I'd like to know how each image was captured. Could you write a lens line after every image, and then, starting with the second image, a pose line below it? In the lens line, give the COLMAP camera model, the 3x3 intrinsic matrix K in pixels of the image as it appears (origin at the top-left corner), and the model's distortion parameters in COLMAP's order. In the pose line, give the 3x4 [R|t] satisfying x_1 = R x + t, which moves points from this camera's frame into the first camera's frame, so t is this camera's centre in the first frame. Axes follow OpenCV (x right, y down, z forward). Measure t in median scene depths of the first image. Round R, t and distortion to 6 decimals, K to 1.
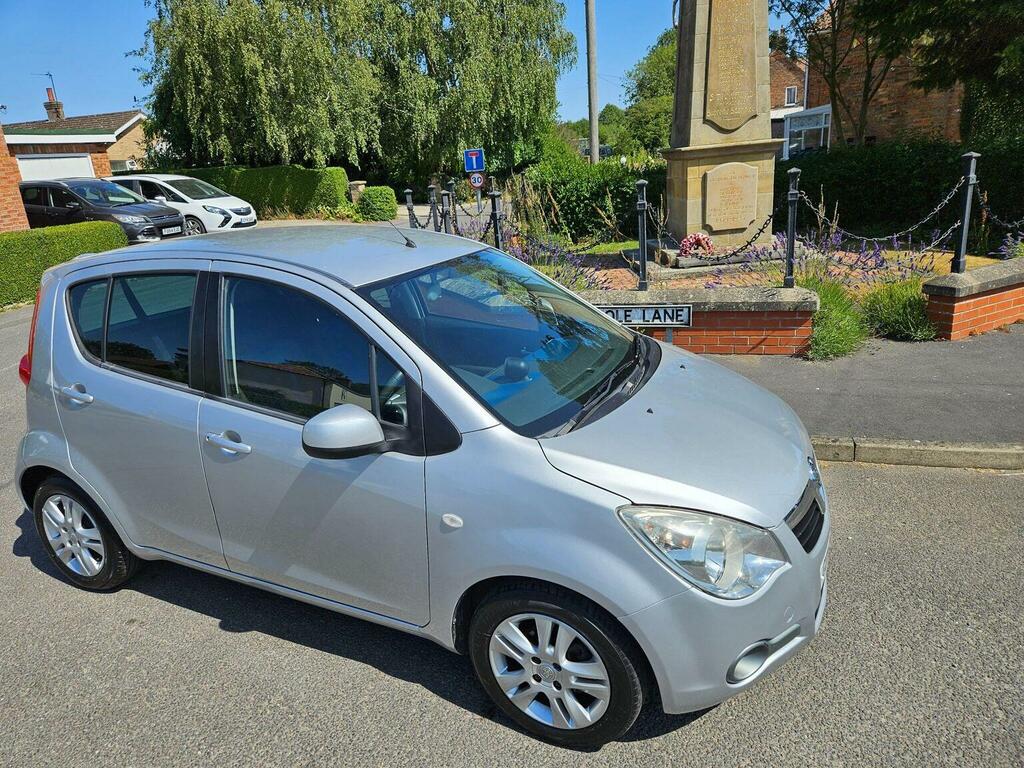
lens RADIAL K [[717.3, 0, 513.9], [0, 717.3, 367.8], [0, 0, 1]] dist [0.087742, -0.081867]
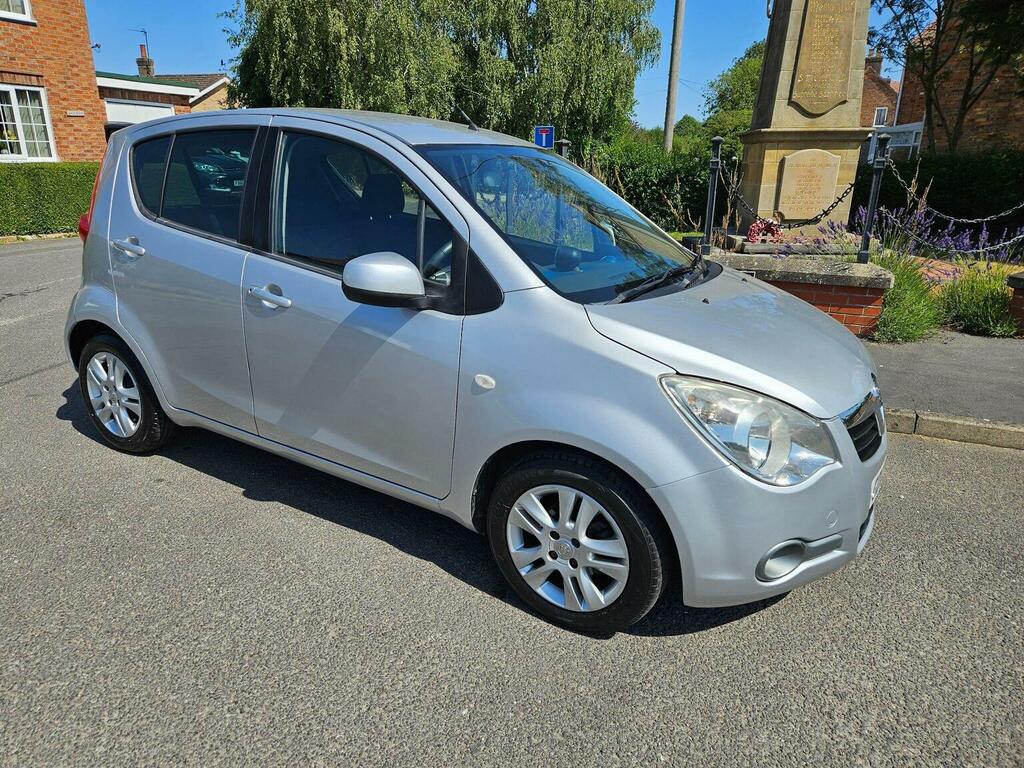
lens RADIAL K [[719.5, 0, 504.6], [0, 719.5, 378.7], [0, 0, 1]] dist [0.076405, -0.066336]
pose [[0.990686, 0.115274, -0.072481, 0.007240], [-0.114499, 0.993314, 0.014769, 0.133366], [0.073699, -0.006333, 0.997260, 0.029509]]
